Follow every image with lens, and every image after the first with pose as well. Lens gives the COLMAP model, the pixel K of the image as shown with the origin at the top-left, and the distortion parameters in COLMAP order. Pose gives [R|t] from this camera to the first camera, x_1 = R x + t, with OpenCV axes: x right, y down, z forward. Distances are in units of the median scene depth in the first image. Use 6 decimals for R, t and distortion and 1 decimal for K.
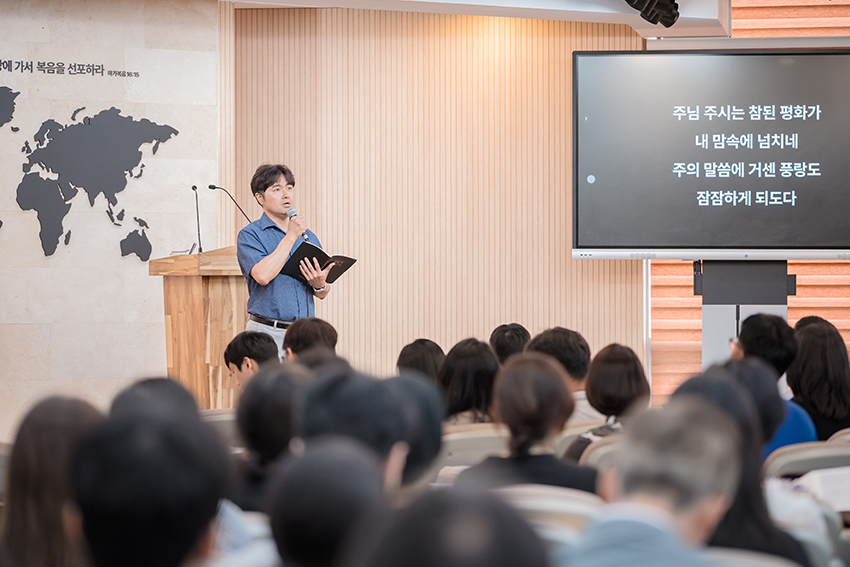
lens RADIAL K [[3146.6, 0, 423.2], [0, 3146.6, 280.8], [0, 0, 1]] dist [-0.032248, 0.000000]
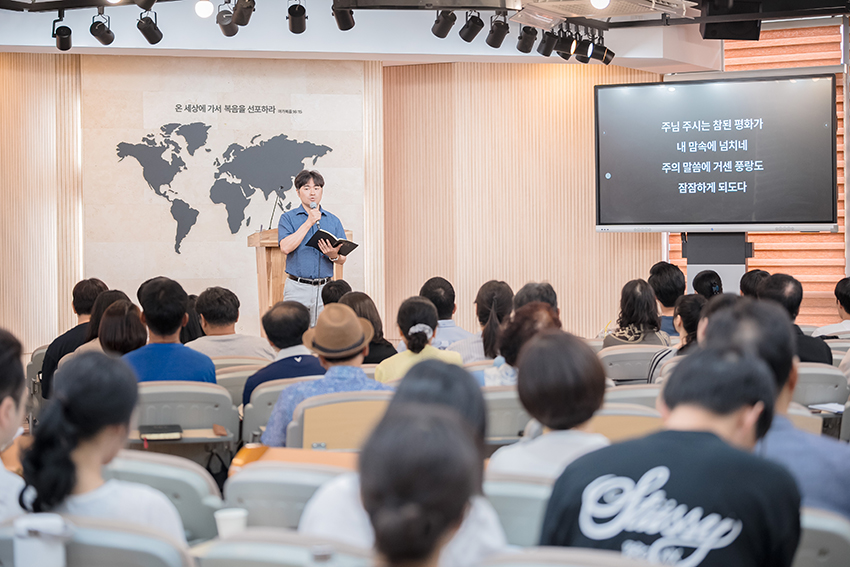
lens RADIAL K [[1886.1, 0, 425.5], [0, 1886.1, 283.3], [0, 0, 1]] dist [0.049752, 0.000000]
pose [[0.932865, 0.001387, -0.360223, 0.308655], [0.006640, 0.999756, 0.021044, -0.002631], [0.360164, -0.022023, 0.932629, 0.195301]]
